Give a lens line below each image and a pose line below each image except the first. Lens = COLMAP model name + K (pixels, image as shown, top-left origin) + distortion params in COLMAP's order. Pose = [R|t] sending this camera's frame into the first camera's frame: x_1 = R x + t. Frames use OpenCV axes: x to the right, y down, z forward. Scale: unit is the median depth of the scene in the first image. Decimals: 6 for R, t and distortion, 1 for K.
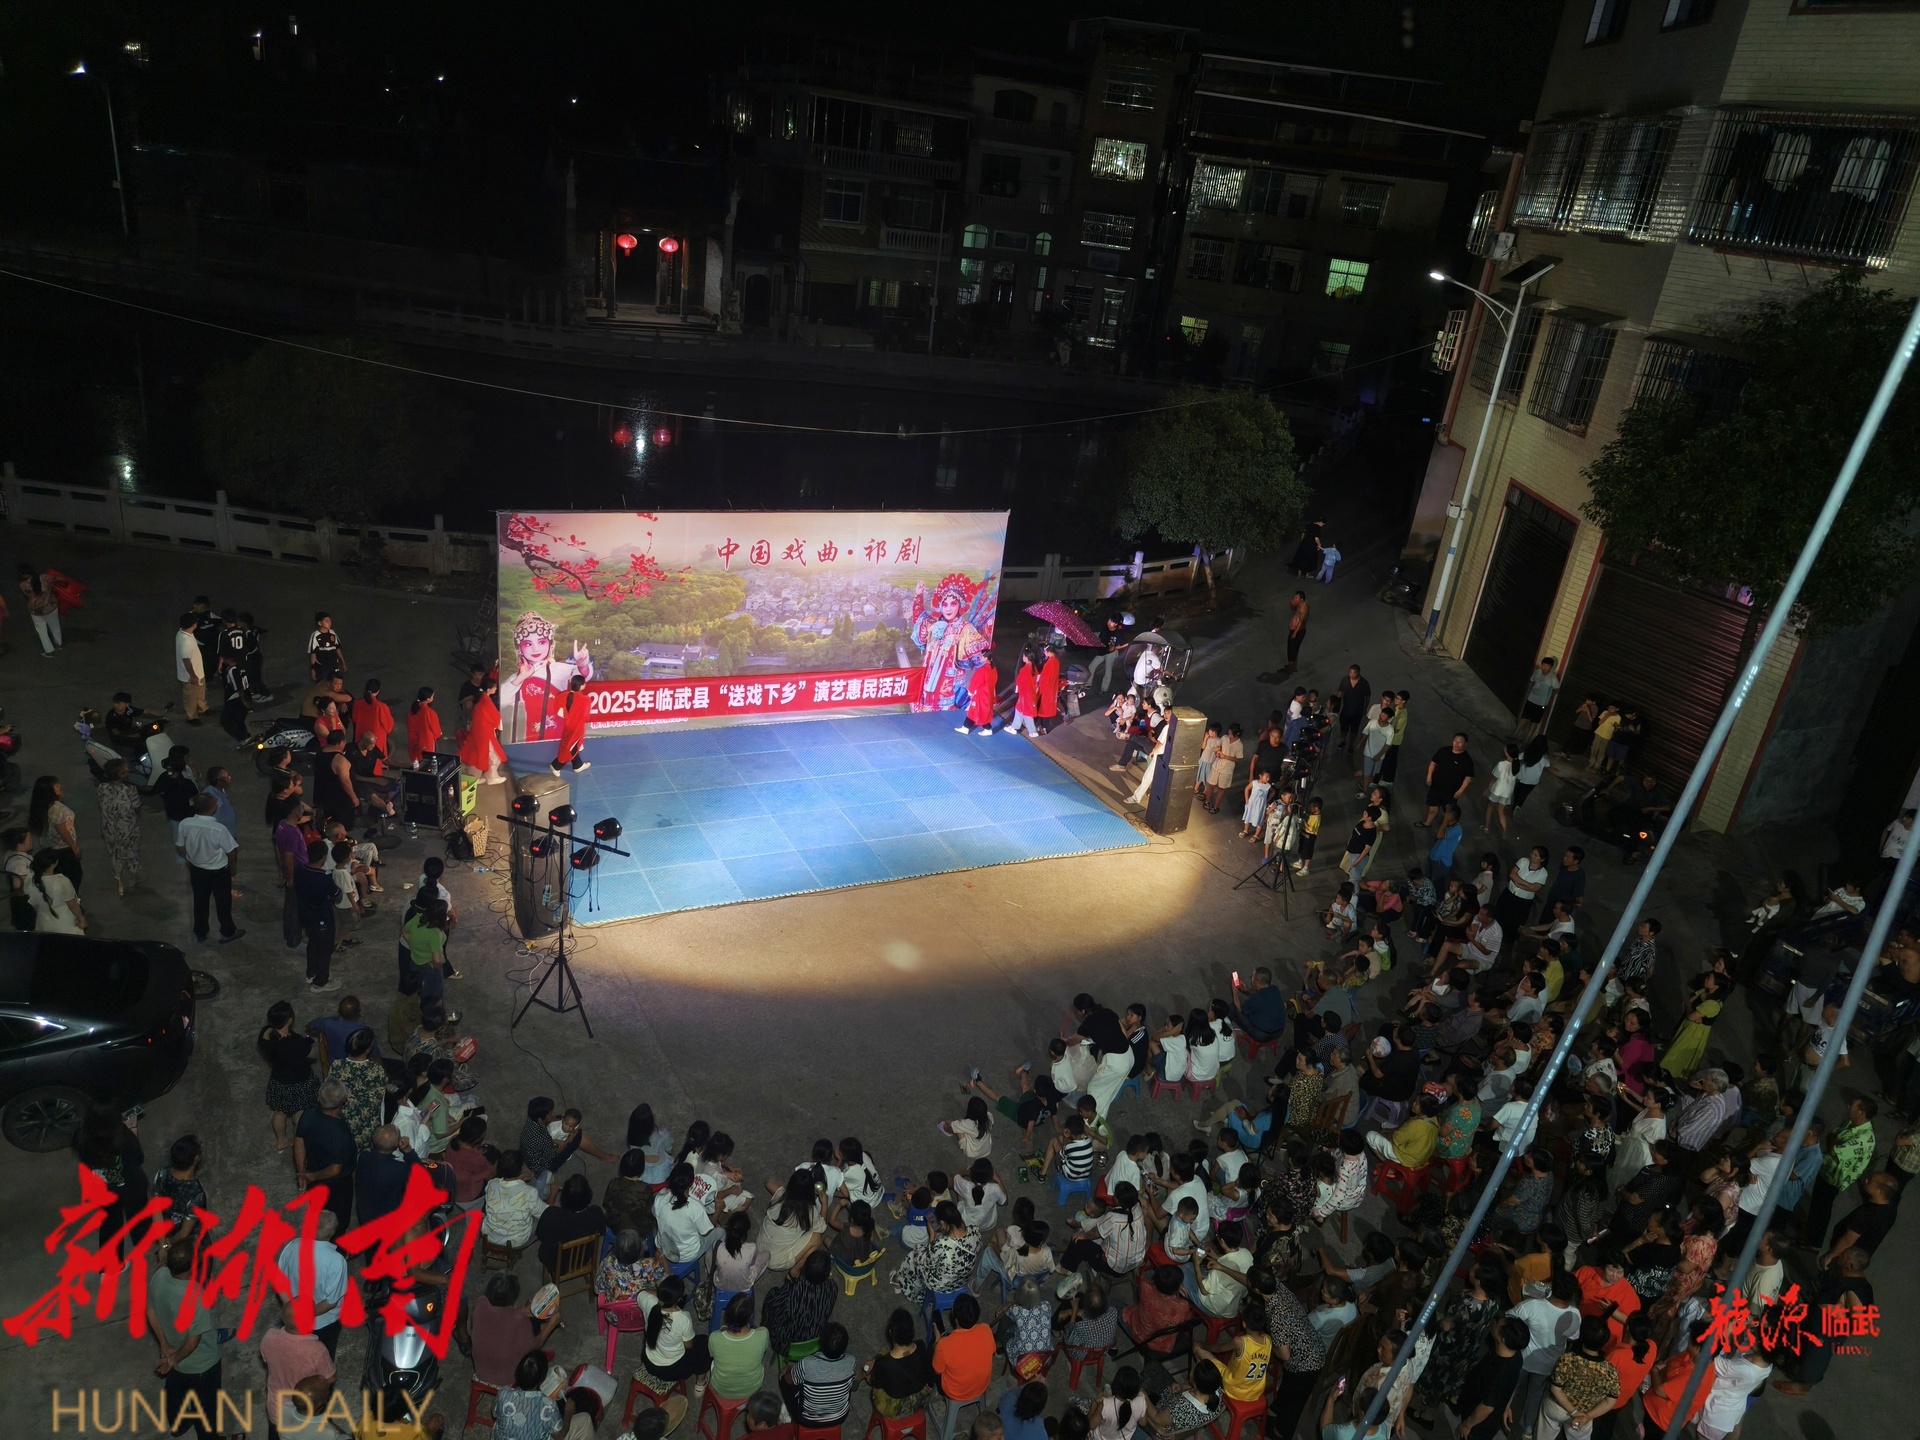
lens RADIAL K [[1318.9, 0, 960.0], [0, 1318.9, 720.0], [0, 0, 1]] dist [0.019395, -0.001974]
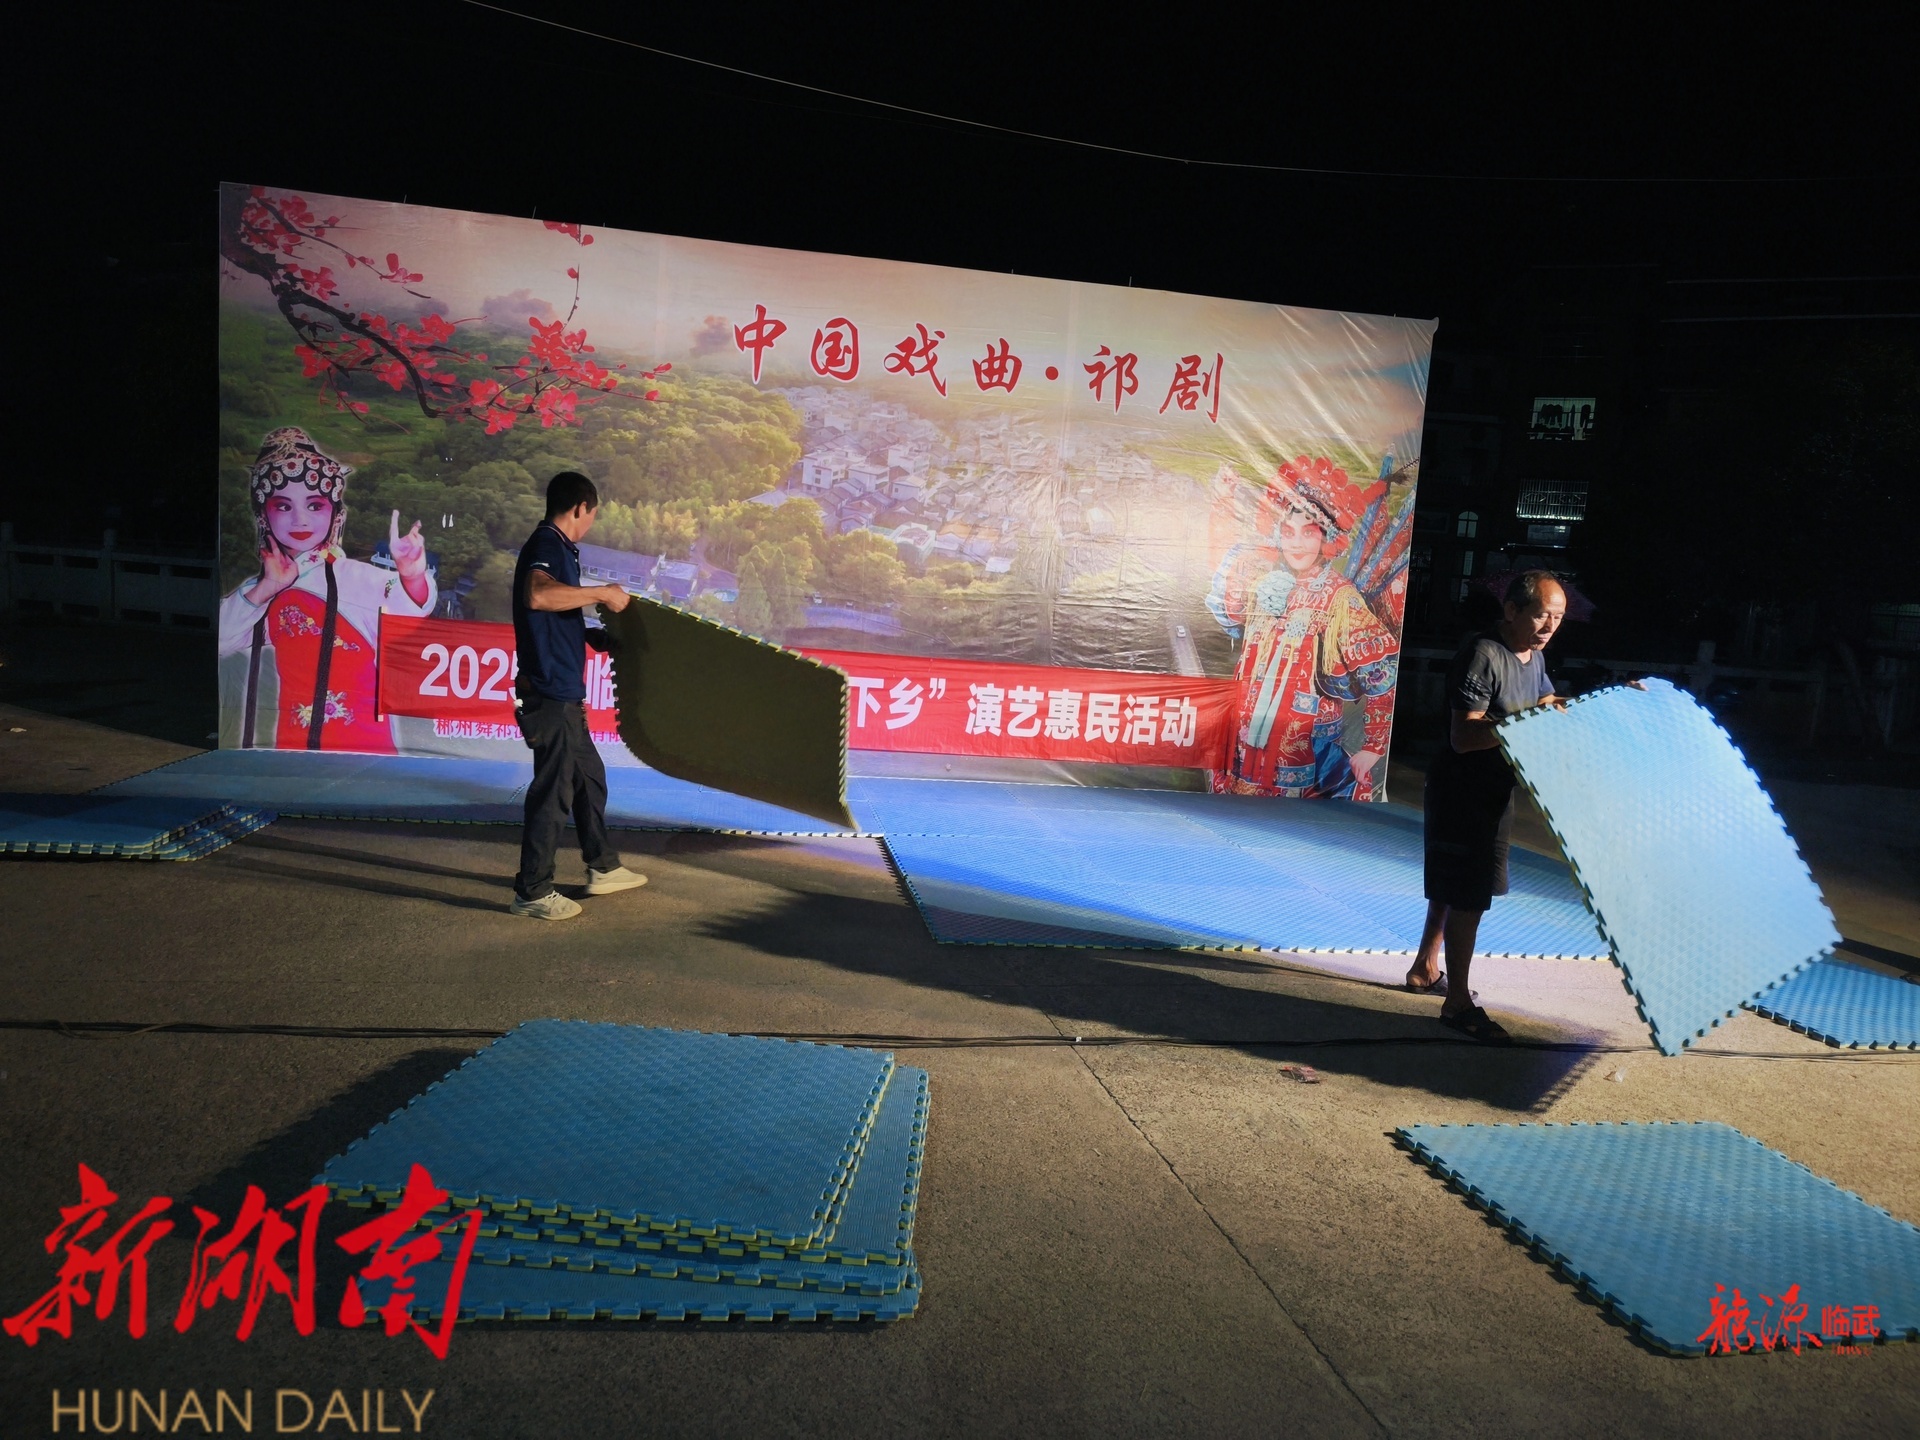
lens RADIAL K [[1345.4, 0, 960.0], [0, 1345.4, 720.0], [0, 0, 1]] dist [-0.028205, 0.001033]
pose [[0.954761, -0.020751, -0.296650, 0.017002], [-0.070210, 0.953631, -0.292675, 0.115088], [0.288968, 0.300263, 0.909032, 0.630781]]
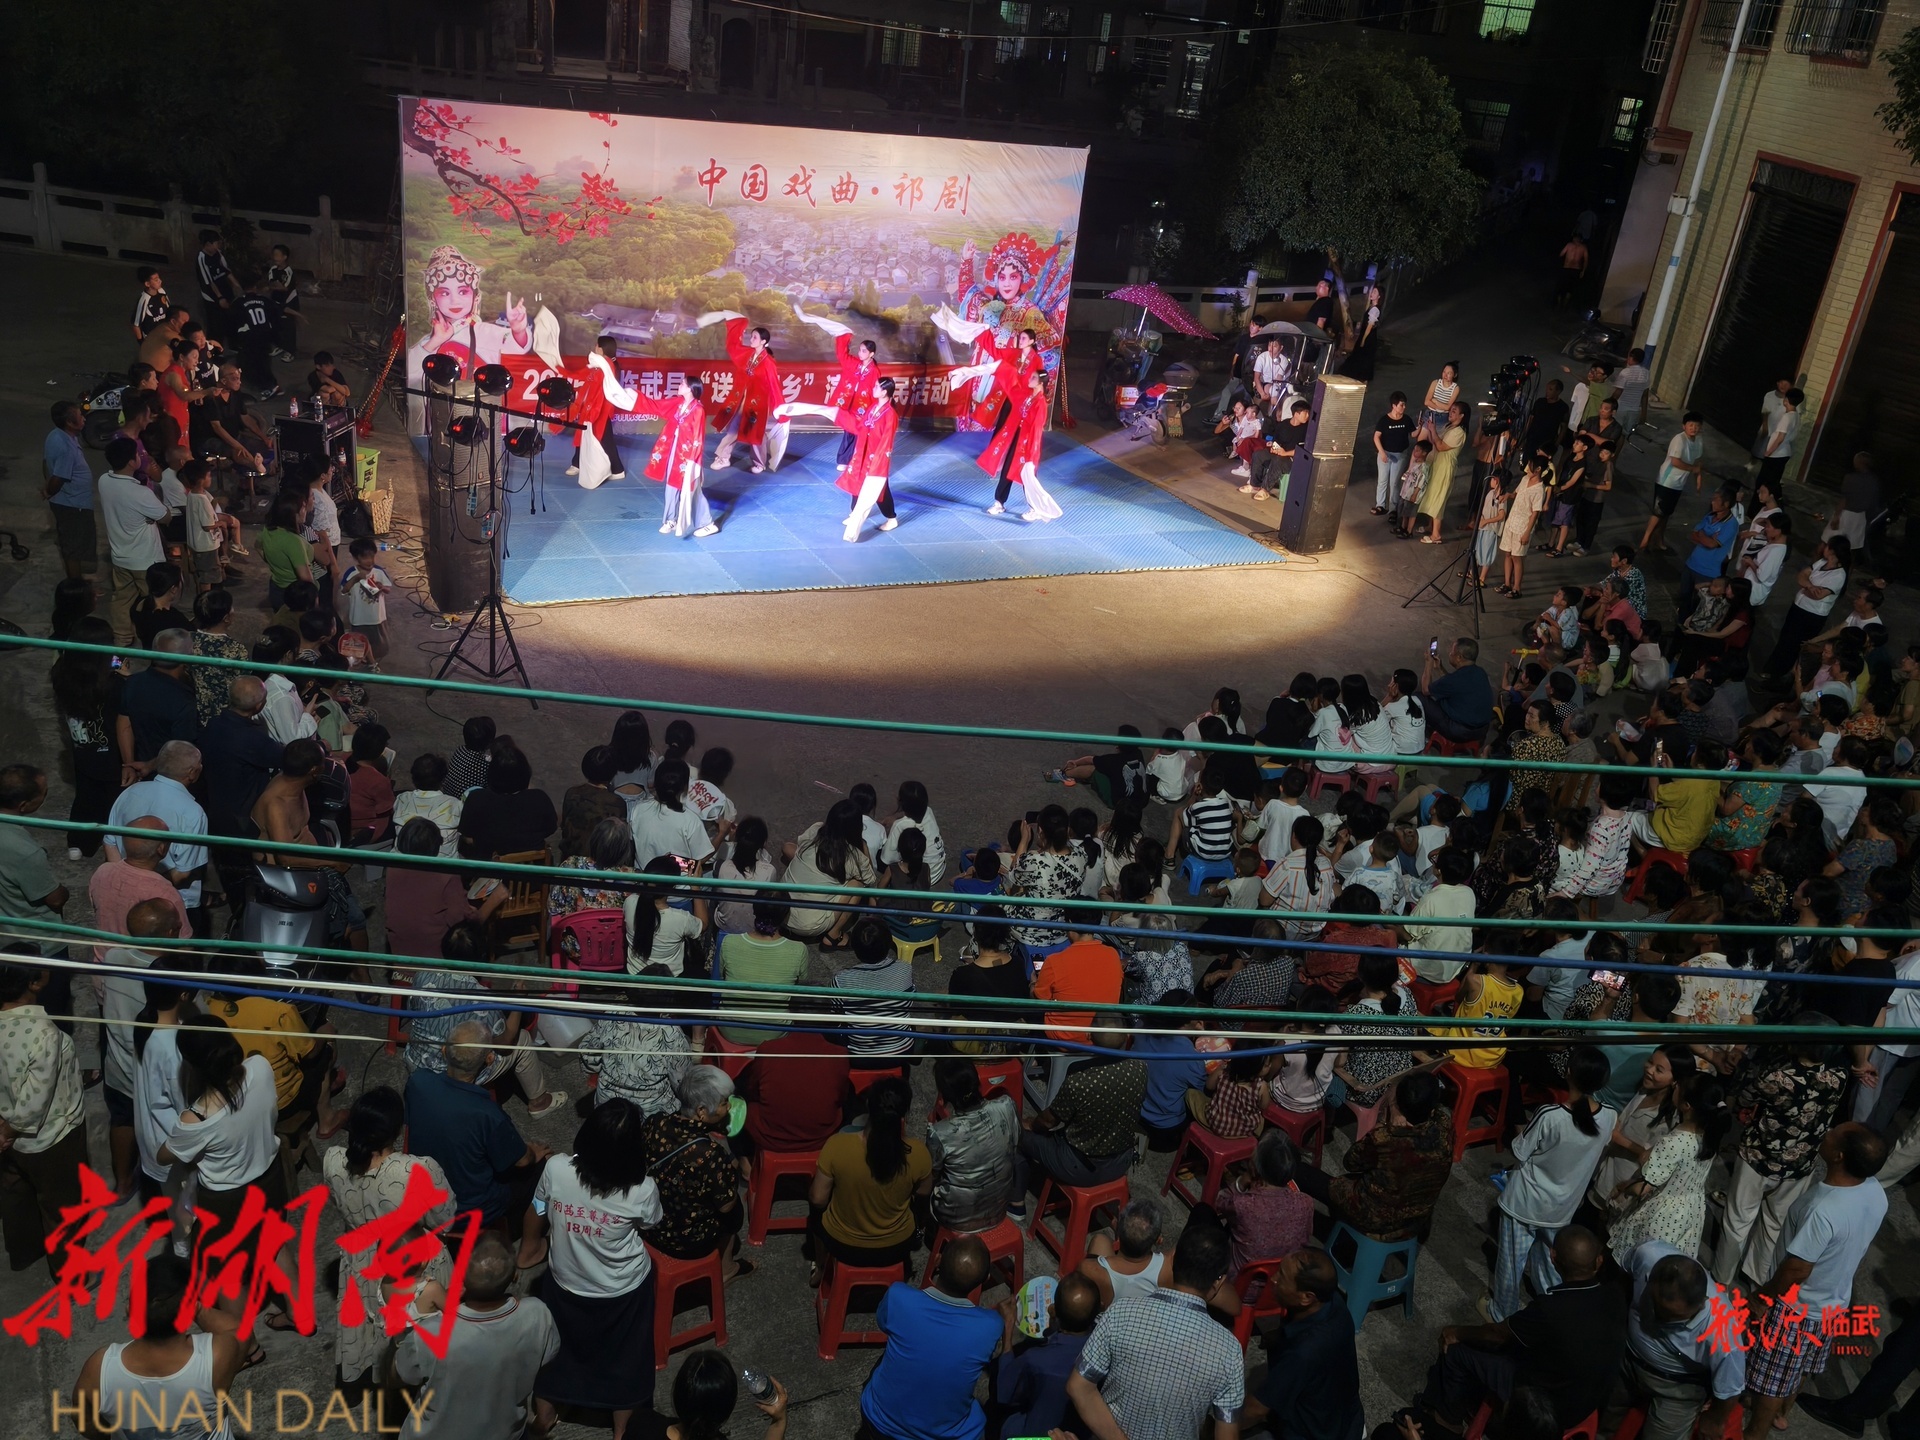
lens RADIAL K [[1668.0, 0, 960.0], [0, 1668.0, 720.0], [0, 0, 1]] dist [0.007493, 0.015250]
pose [[0.999817, -0.001994, -0.019001, -0.018886], [0.002567, 0.999542, 0.030165, 0.142632], [0.018932, -0.030208, 0.999364, 0.058051]]
